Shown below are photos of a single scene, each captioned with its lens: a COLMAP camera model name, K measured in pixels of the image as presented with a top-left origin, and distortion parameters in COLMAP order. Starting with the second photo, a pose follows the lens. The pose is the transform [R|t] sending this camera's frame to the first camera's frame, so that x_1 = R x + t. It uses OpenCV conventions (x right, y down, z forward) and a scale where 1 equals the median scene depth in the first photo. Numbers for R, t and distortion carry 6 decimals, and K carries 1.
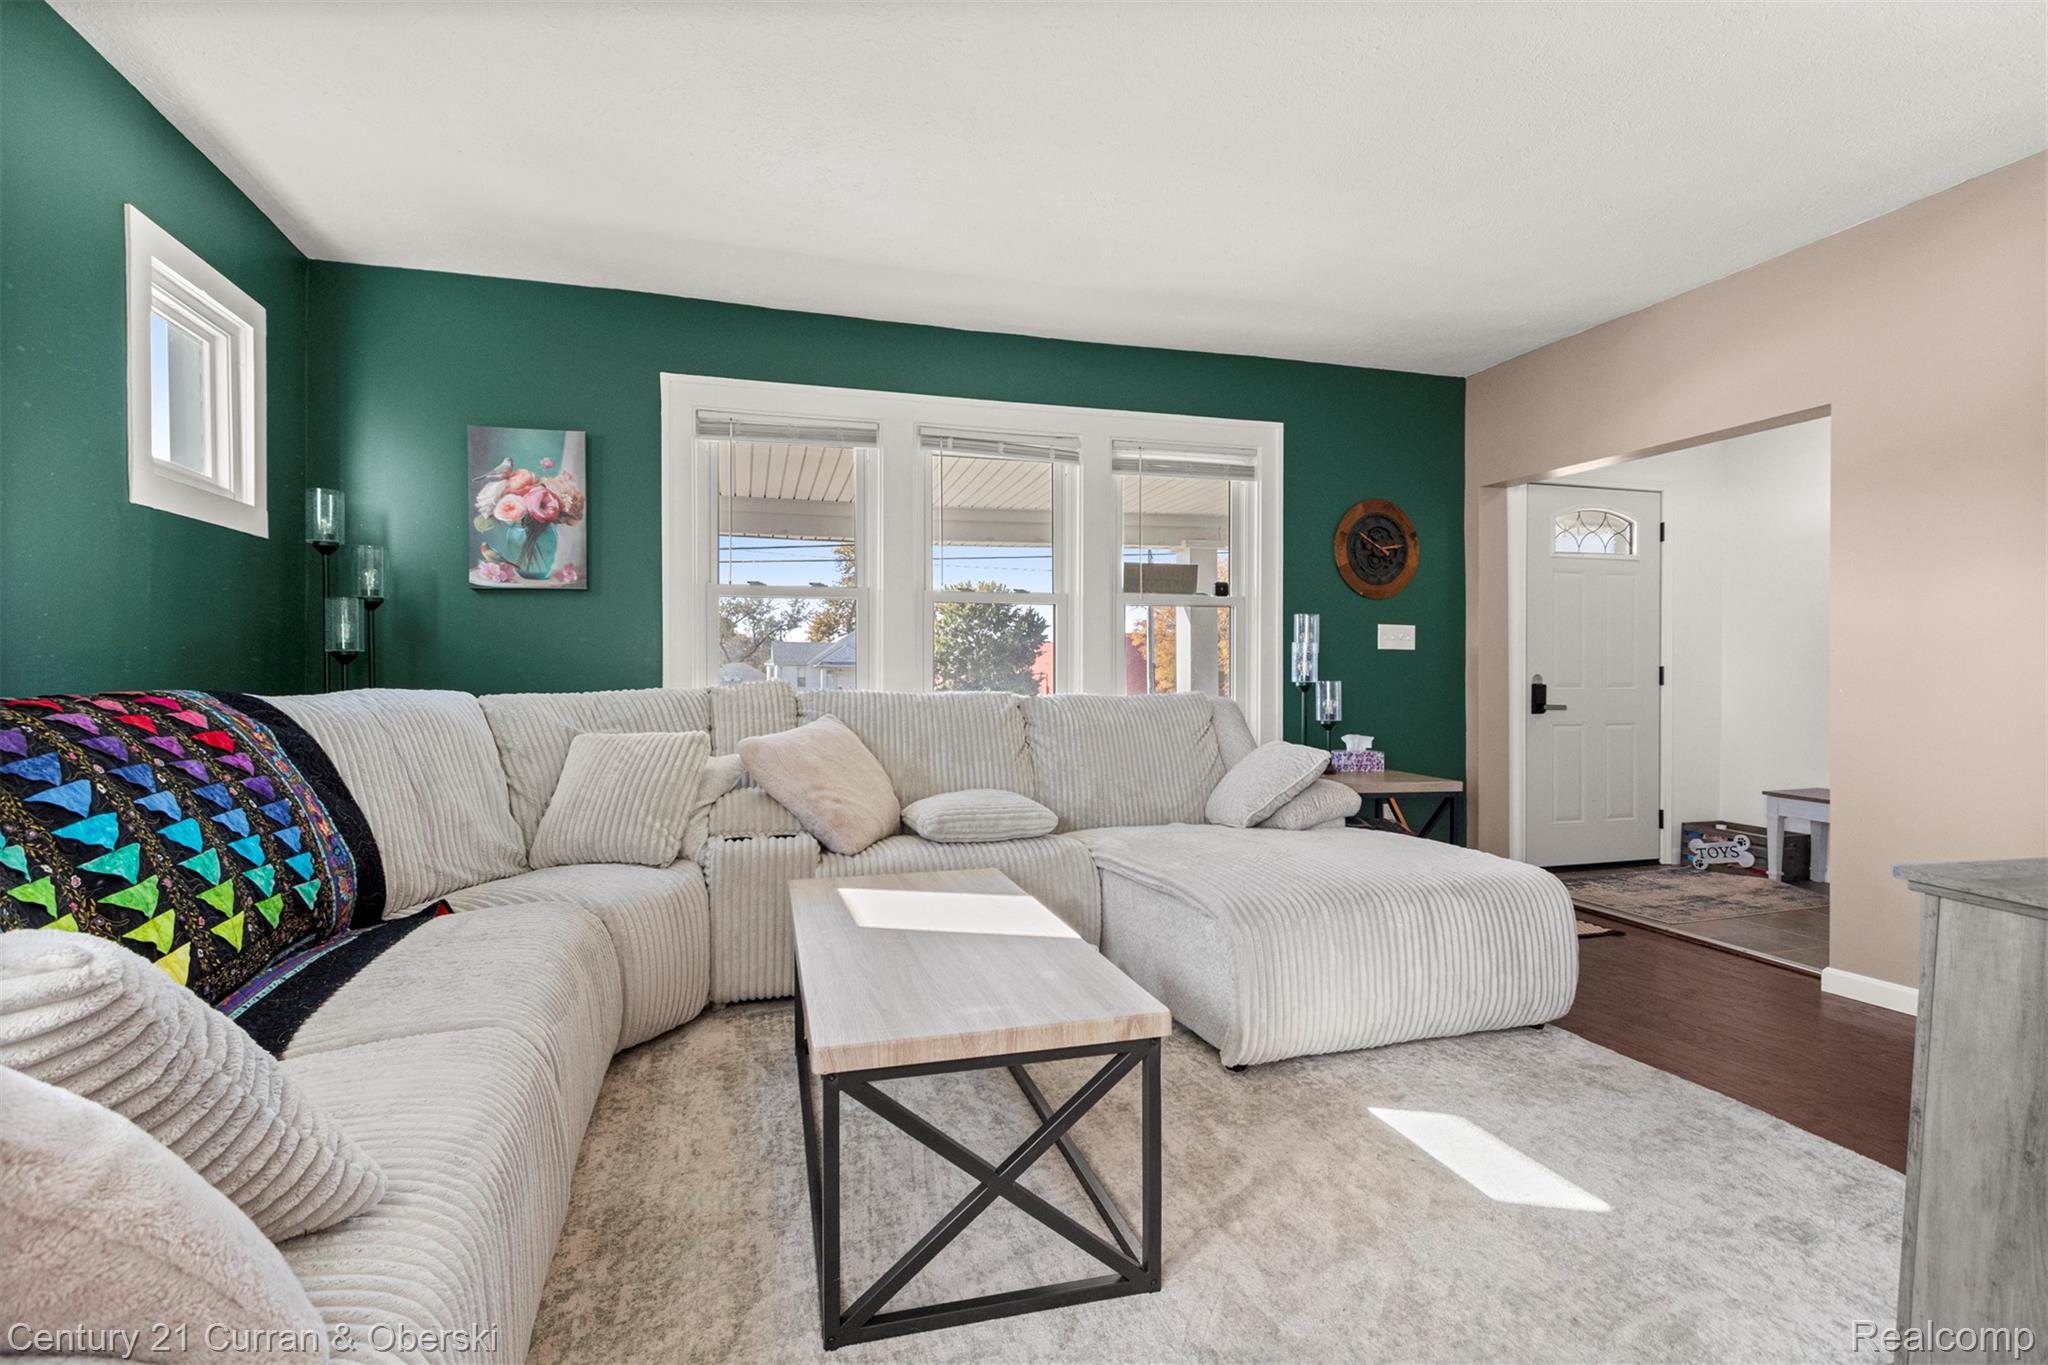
lens RADIAL K [[961.5, 0, 1014.7], [0, 961.5, 674.7], [0, 0, 1]] dist [0.001187, 0.000427]
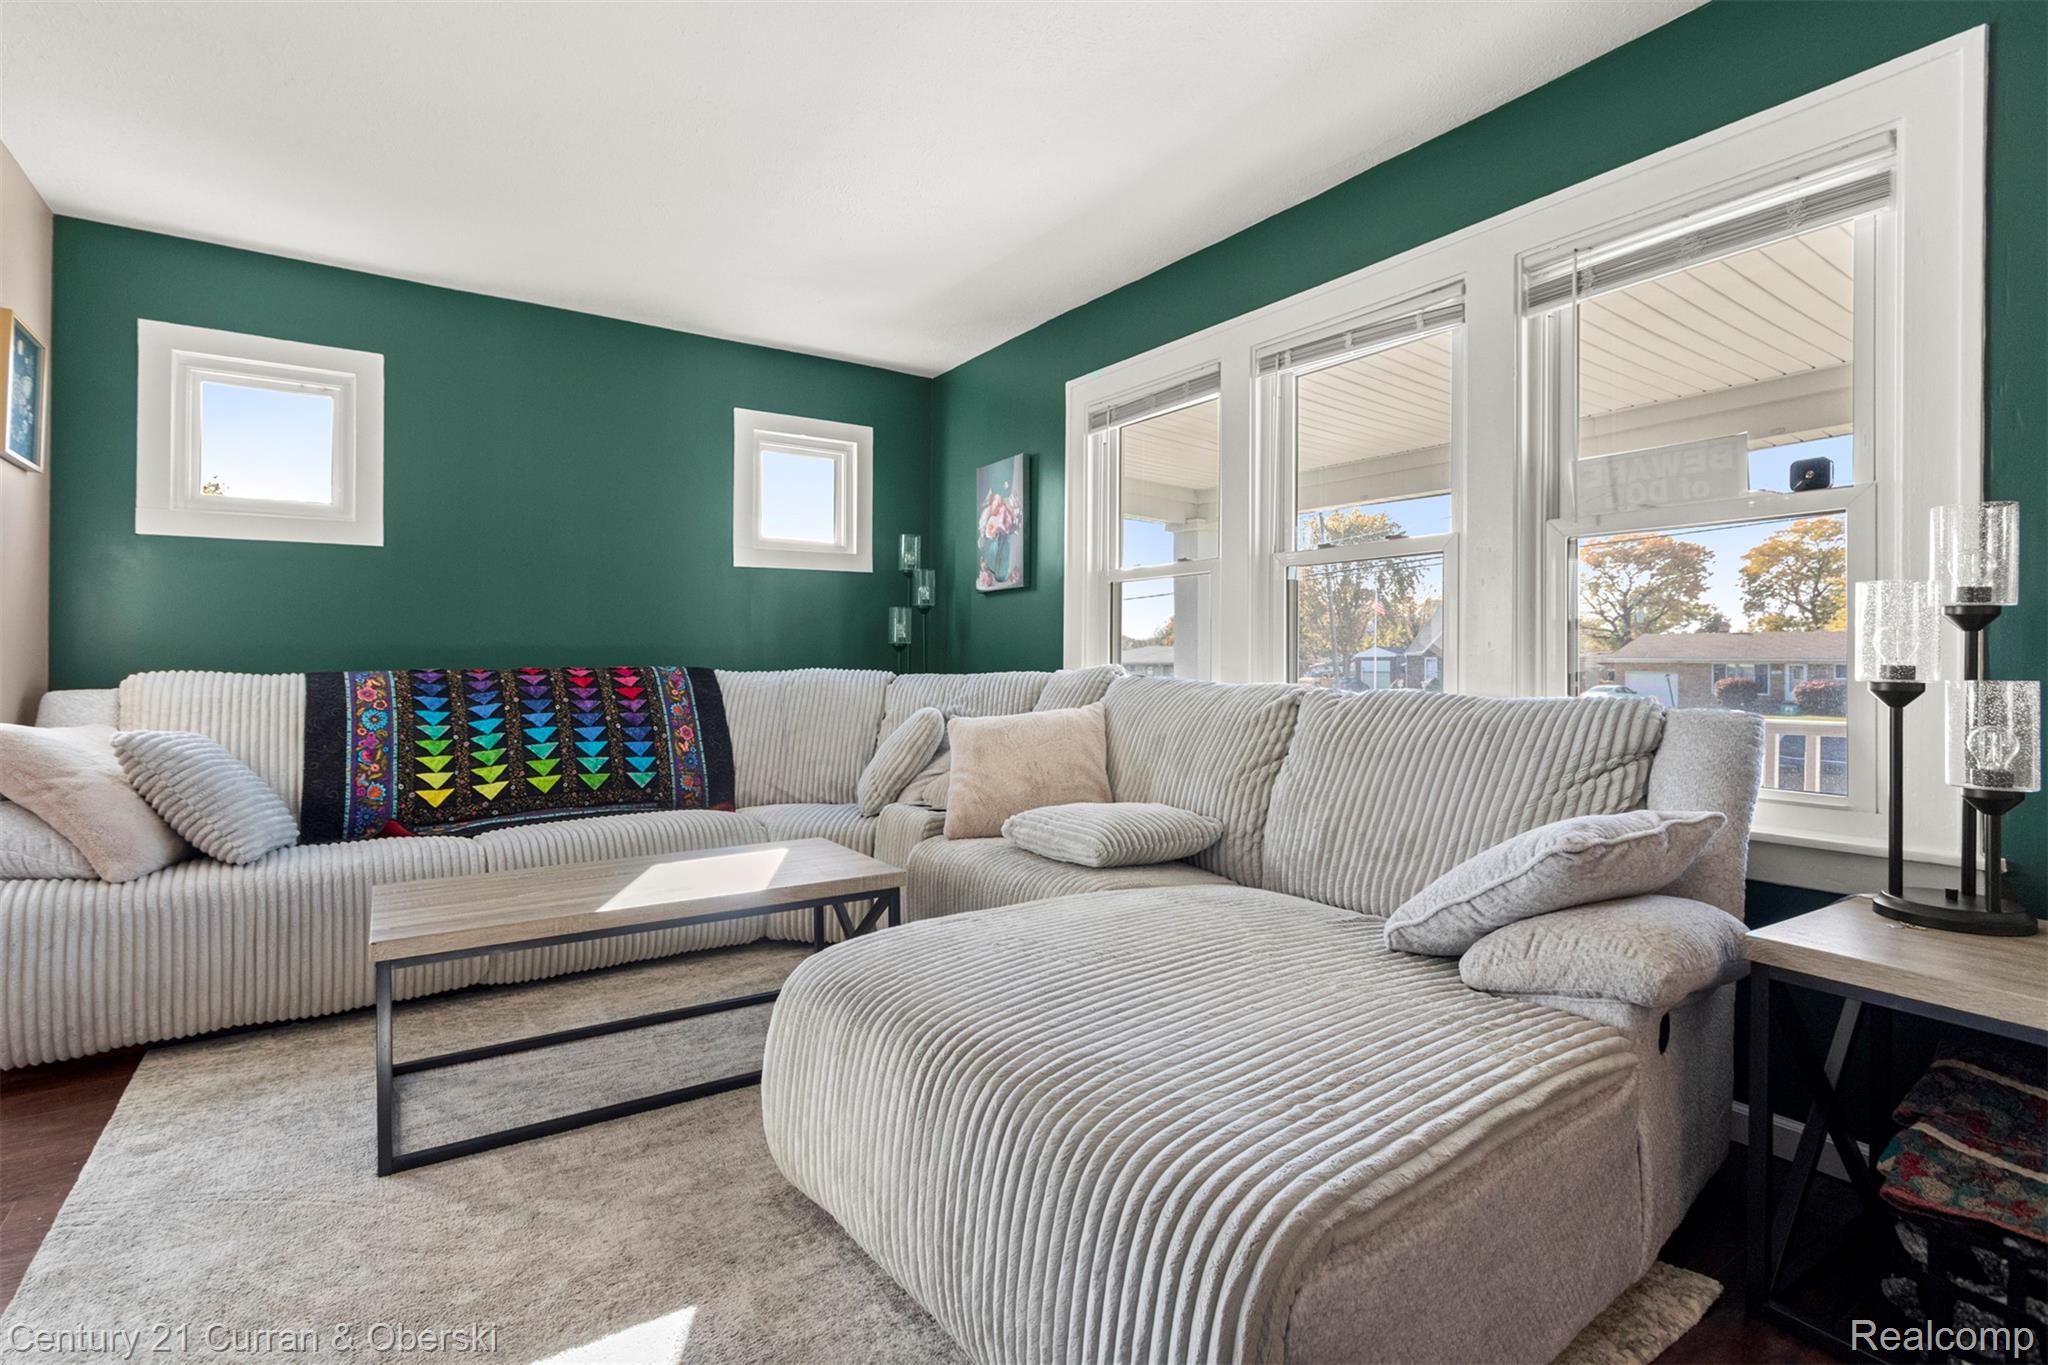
lens RADIAL K [[933.7, 0, 956.1], [0, 933.7, 675.3], [0, 0, 1]] dist [0.000565, 0.000271]
pose [[0.292683, 0.018812, -0.956024, 0.704325], [-0.002687, 0.999819, 0.018851, -0.002131], [0.956206, -0.002948, 0.292681, 0.655325]]
